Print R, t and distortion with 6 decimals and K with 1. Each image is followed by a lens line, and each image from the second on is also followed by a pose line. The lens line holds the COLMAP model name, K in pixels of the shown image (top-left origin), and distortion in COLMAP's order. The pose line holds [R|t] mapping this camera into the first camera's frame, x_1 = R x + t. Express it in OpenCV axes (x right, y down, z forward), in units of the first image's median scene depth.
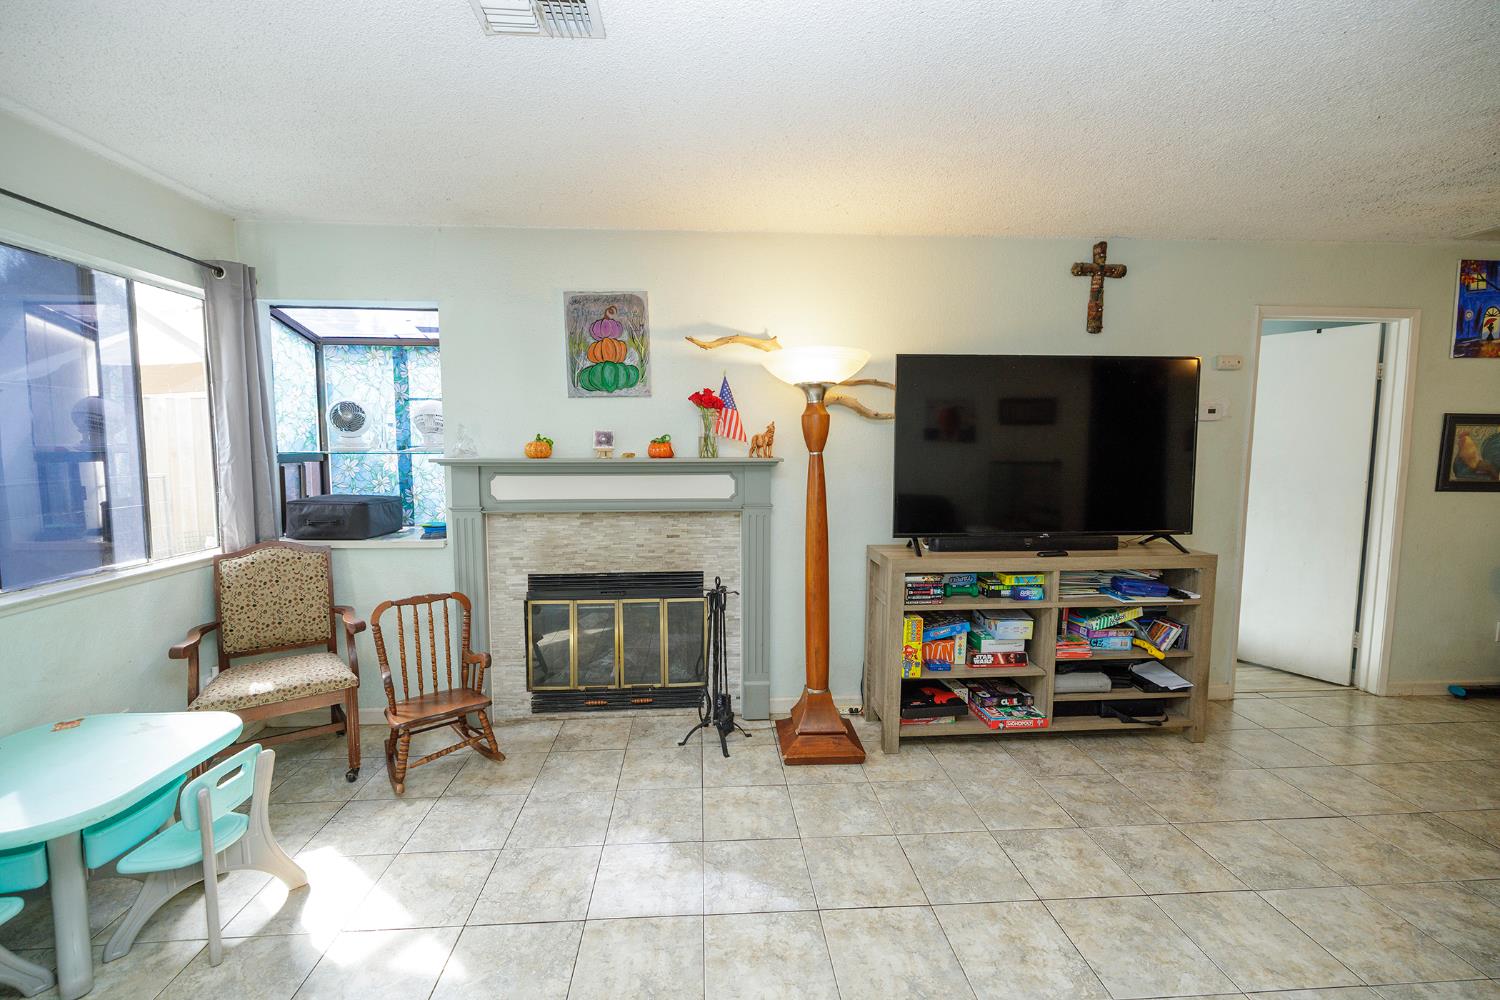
lens RADIAL K [[627.3, 0, 739.3], [0, 627.3, 492.9], [0, 0, 1]] dist [0.000839, -0.000141]
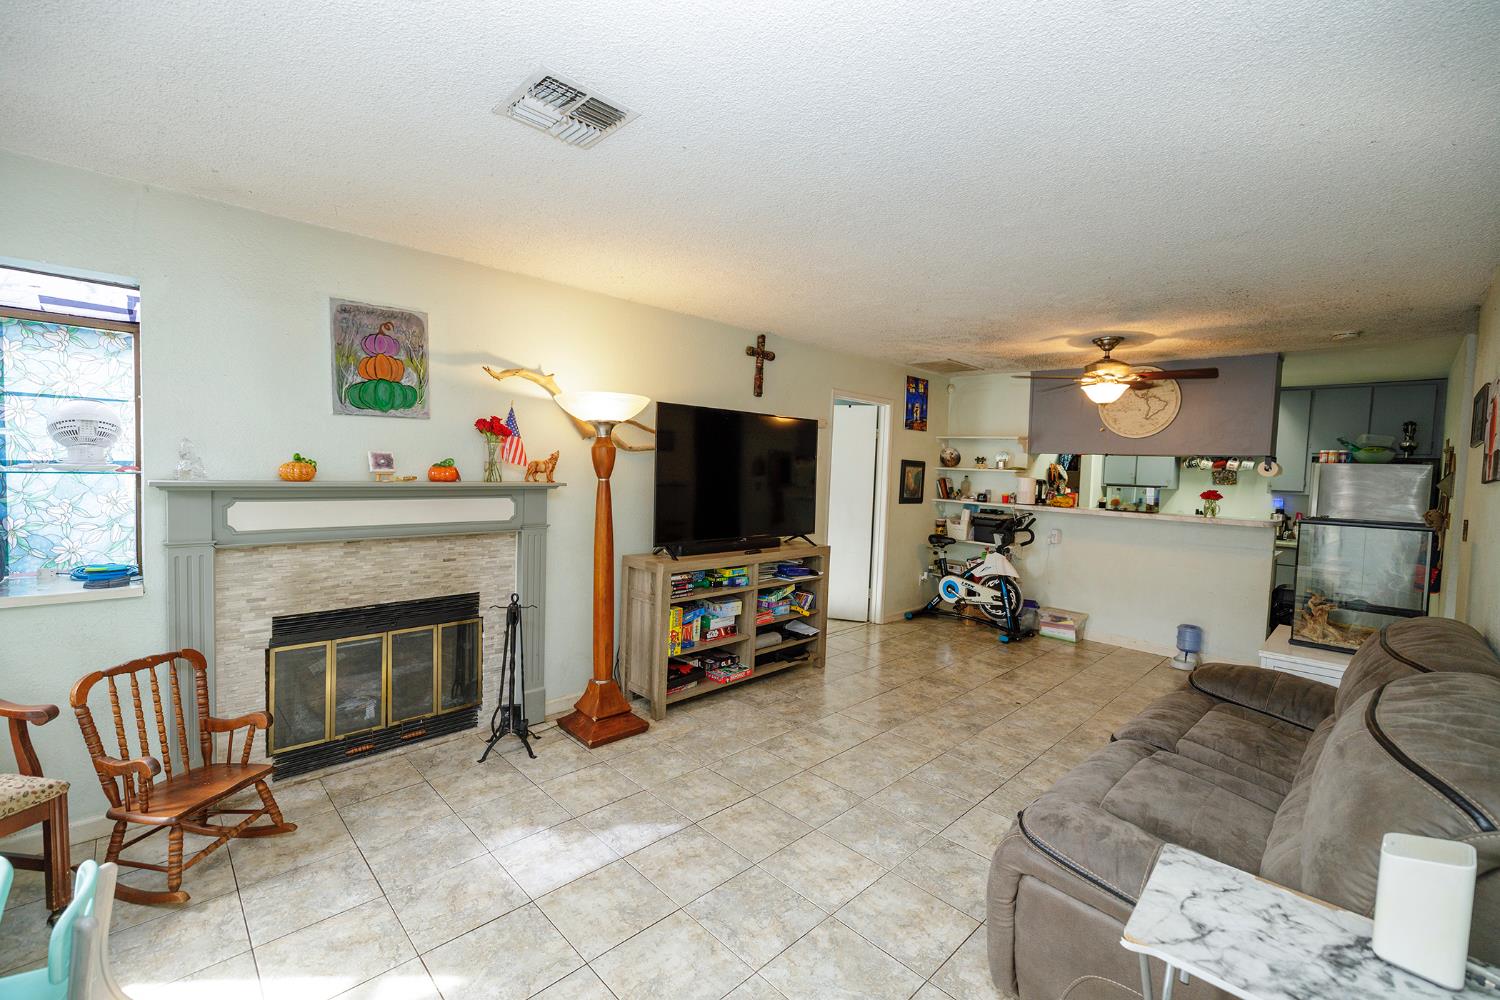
lens RADIAL K [[627.3, 0, 742.9], [0, 627.3, 497.5], [0, 0, 1]] dist [0.000839, -0.000141]
pose [[0.761607, -0.008460, 0.647984, -0.415765], [0.020839, 0.999717, -0.011441, -0.009680], [-0.647704, 0.022217, 0.761568, -0.066949]]
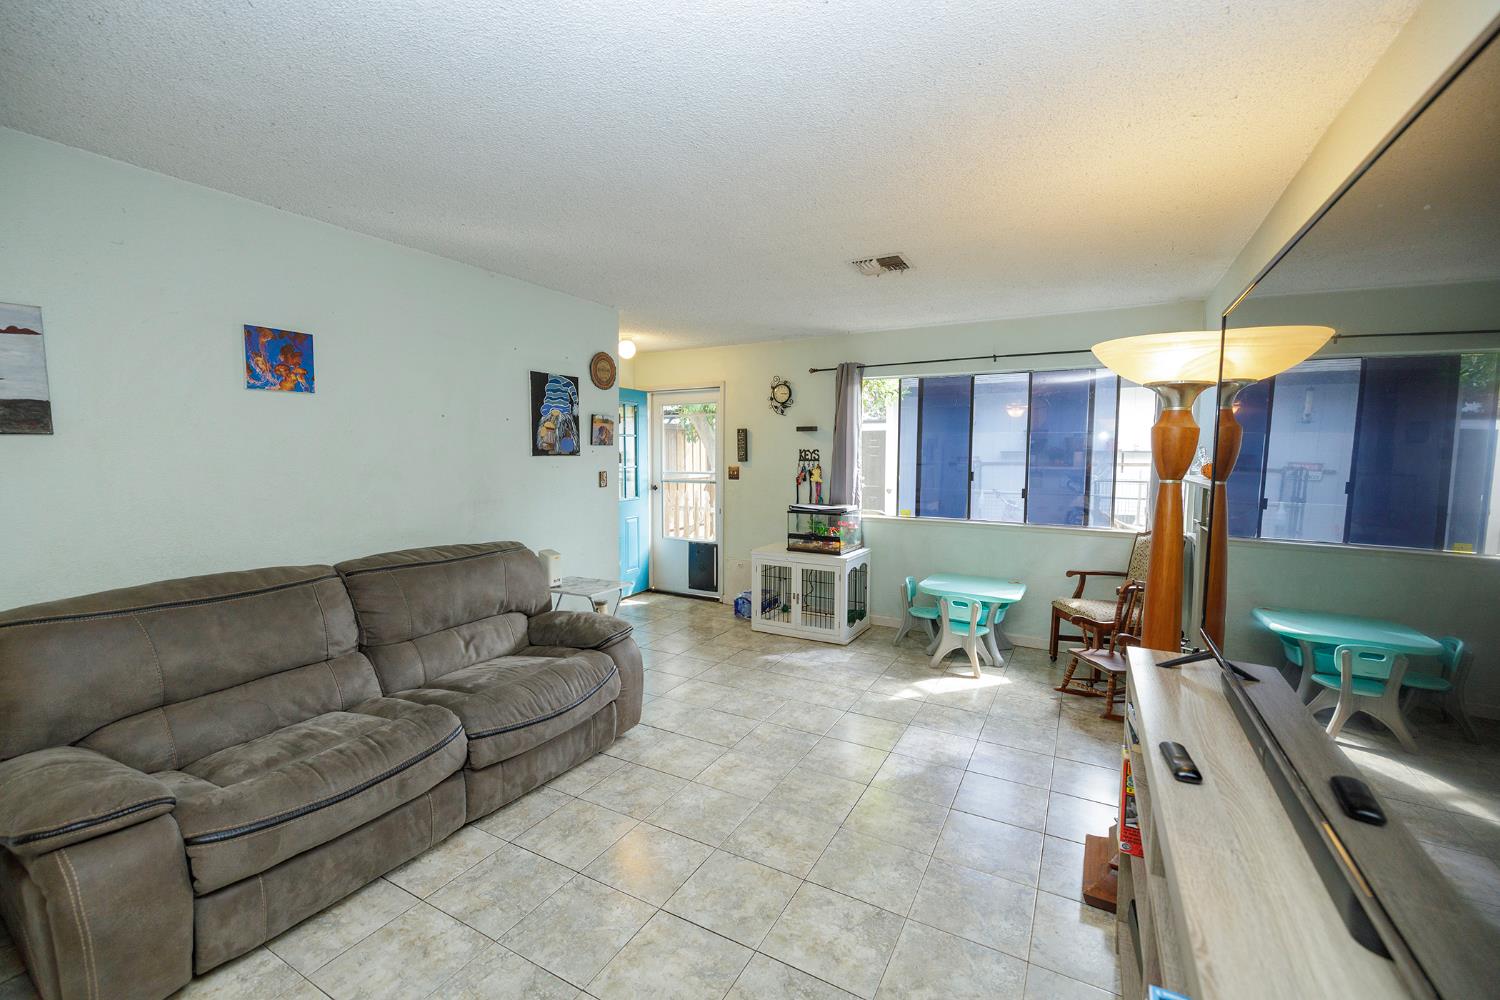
lens RADIAL K [[627.3, 0, 741.1], [0, 627.3, 494.6], [0, 0, 1]] dist [0.000839, -0.000141]
pose [[-0.542332, 0.053703, -0.838446, 0.917227], [-0.073400, 0.991111, 0.110958, -0.086129], [0.836952, 0.121718, -0.533569, 0.908962]]
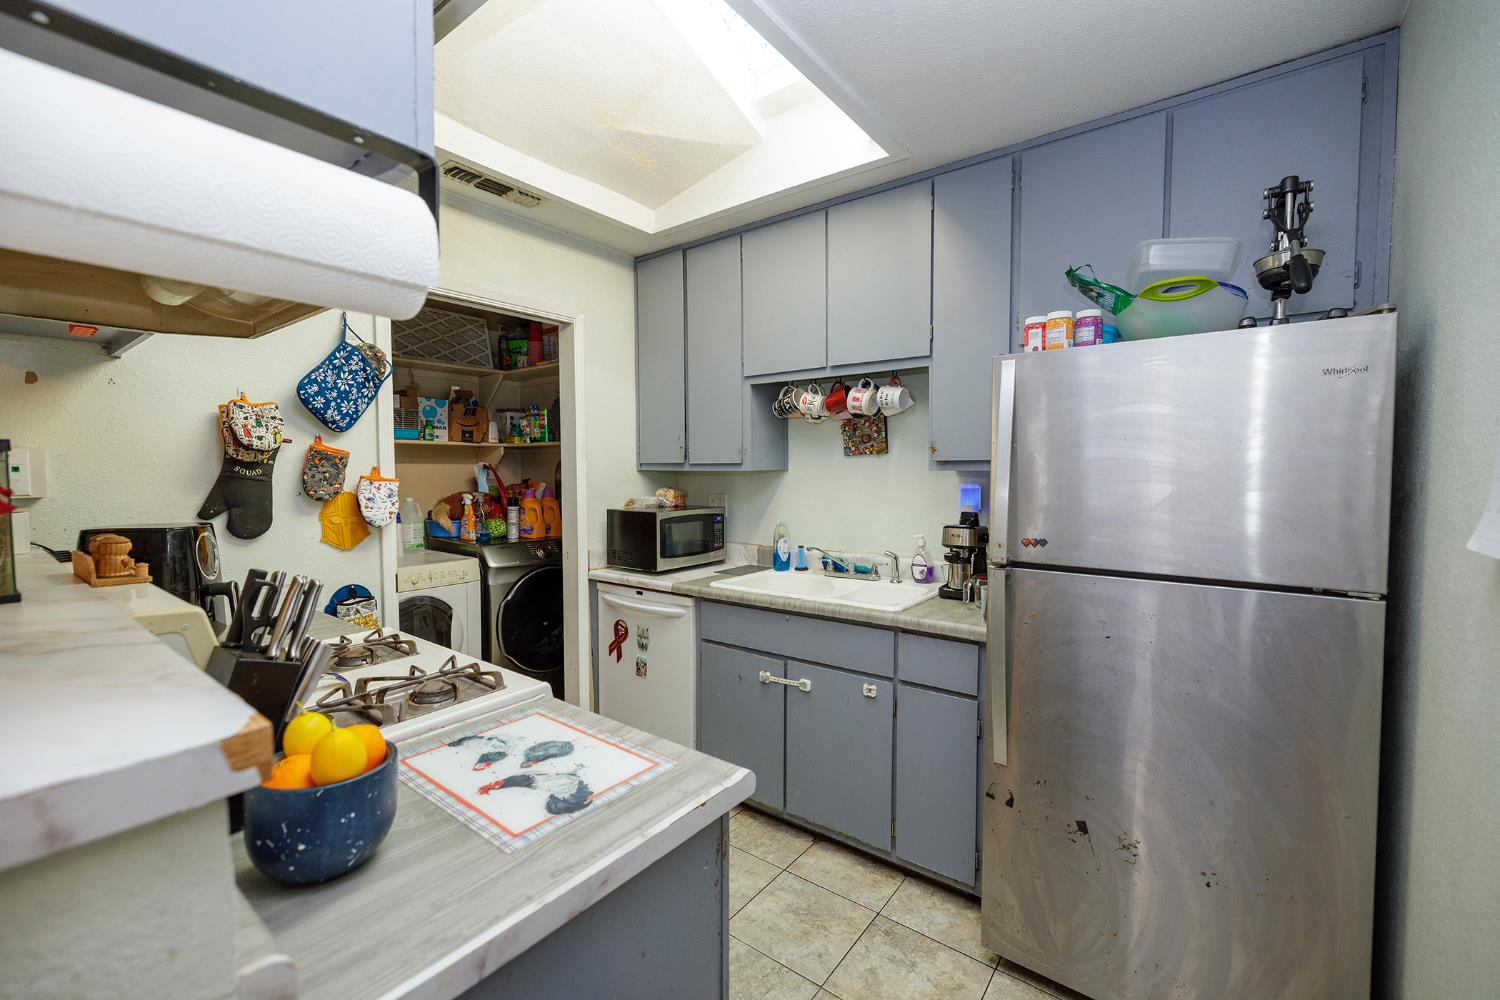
lens RADIAL K [[627.3, 0, 741.9], [0, 627.3, 495.1], [0, 0, 1]] dist [0.000839, -0.000141]
pose [[0.660473, -0.034853, 0.750040, 1.588553], [0.065216, 0.997810, -0.011062, 0.011884], [-0.748012, 0.056221, 0.661300, 0.071624]]
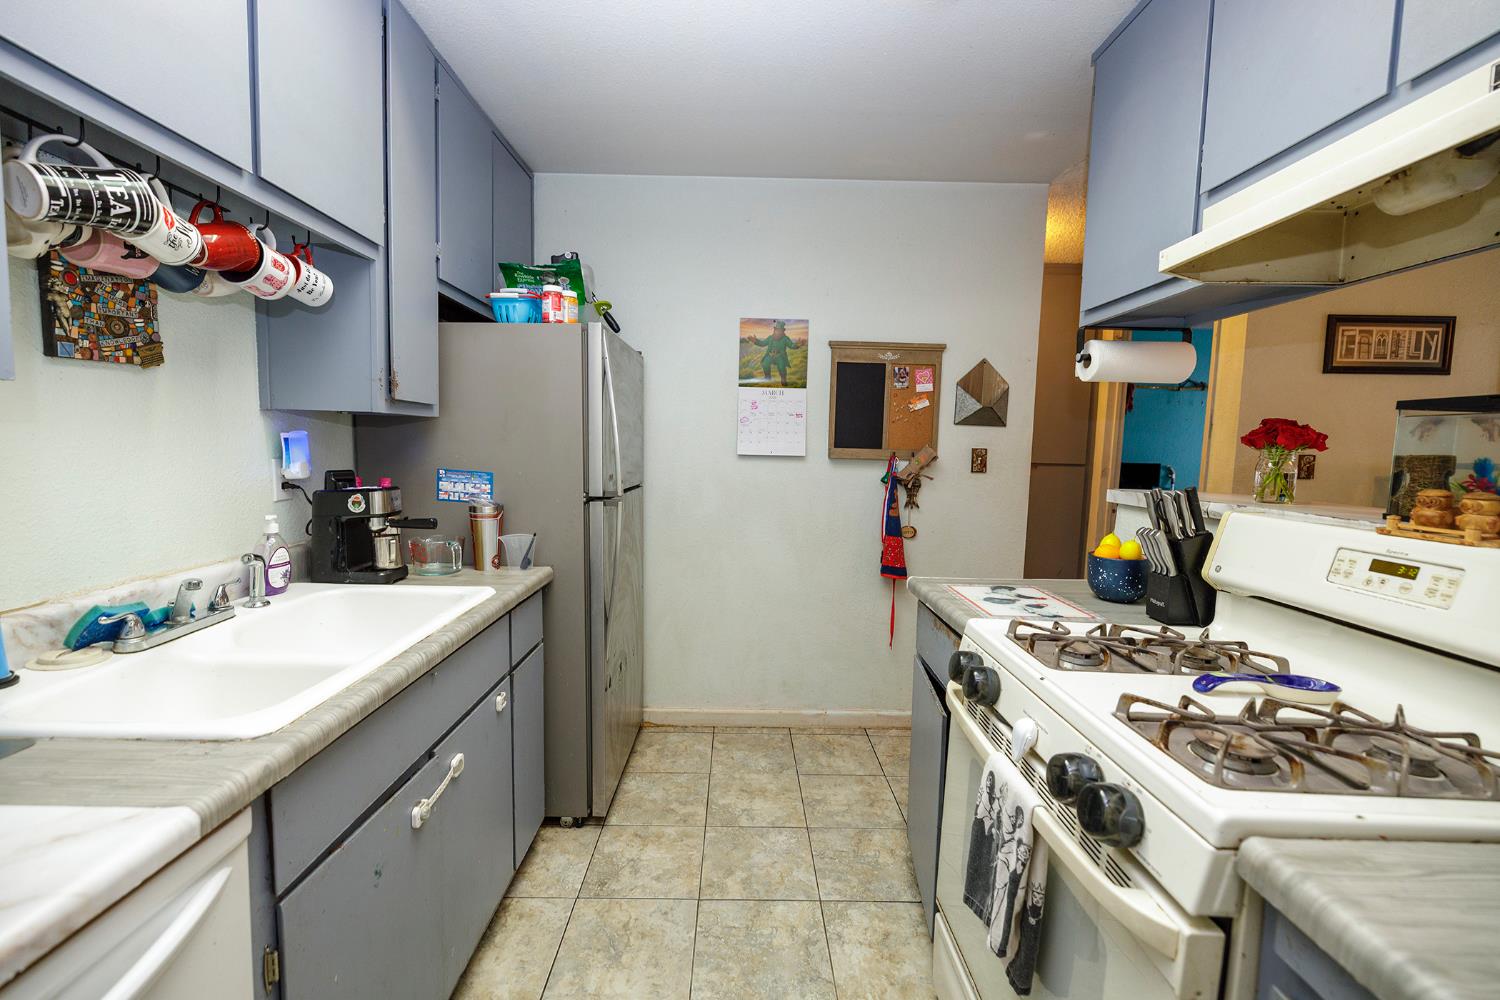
lens RADIAL K [[627.3, 0, 741.2], [0, 627.3, 499.9], [0, 0, 1]] dist [0.000839, -0.000141]
pose [[-0.997917, -0.030623, 0.056777, 1.965877], [-0.020475, 0.984991, 0.171389, -0.035462], [-0.061174, 0.169870, -0.983566, 0.918751]]
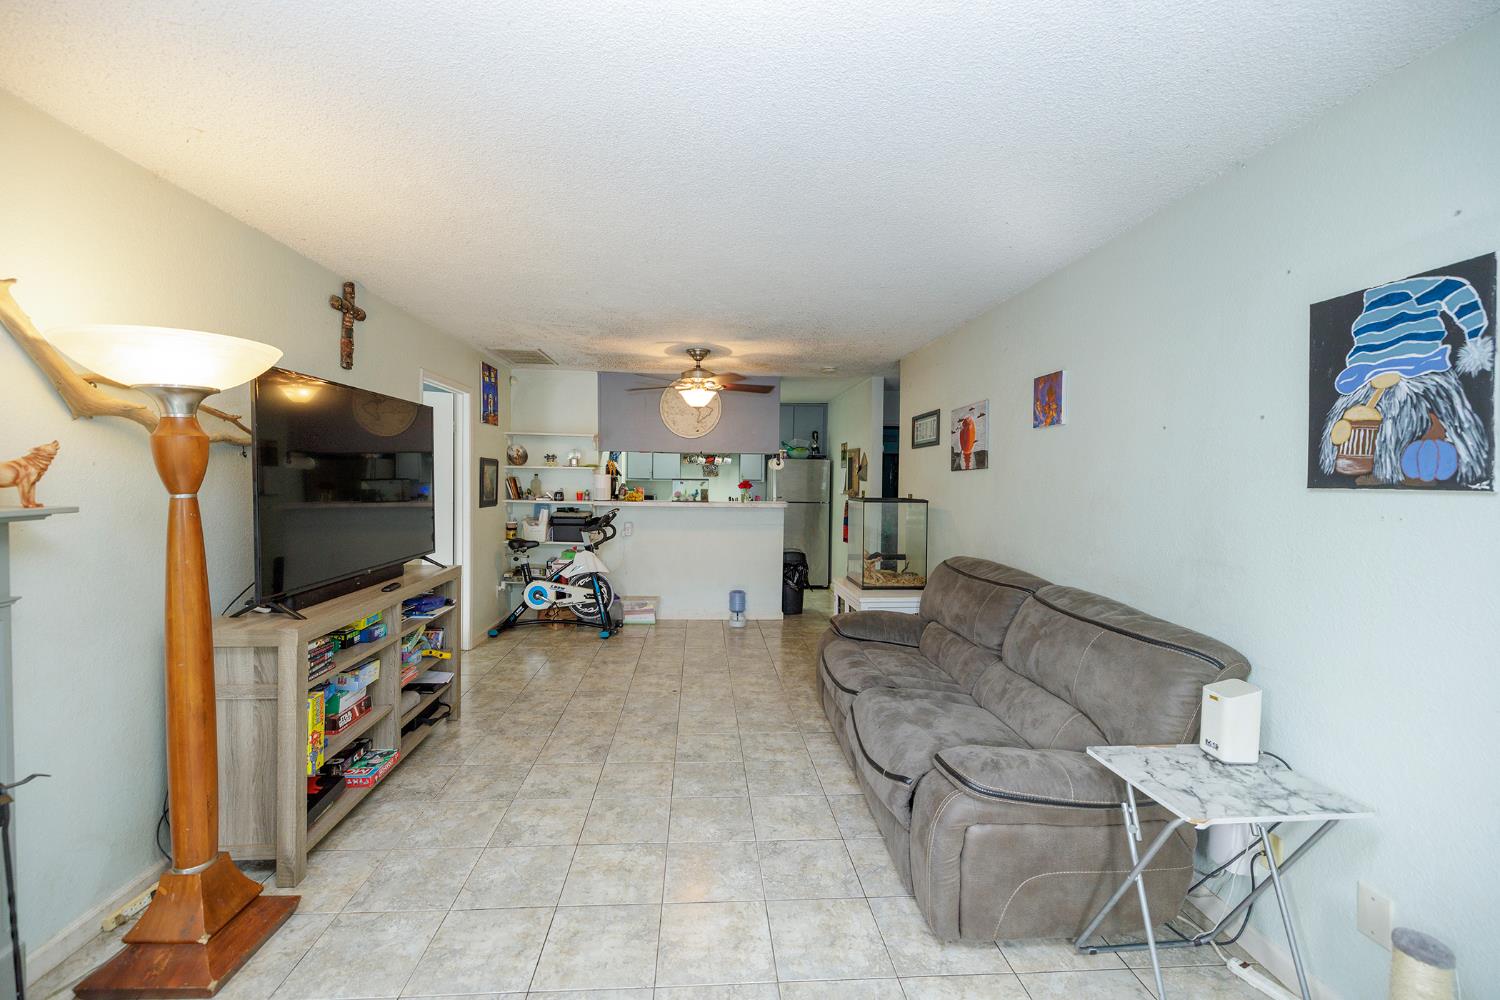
lens RADIAL K [[627.3, 0, 739.2], [0, 627.3, 493.1], [0, 0, 1]] dist [0.000839, -0.000141]
pose [[0.000745, -0.028166, 0.999603, -0.483948], [0.069812, 0.997166, 0.028045, -0.041217], [-0.997560, 0.069763, 0.002709, 0.402441]]
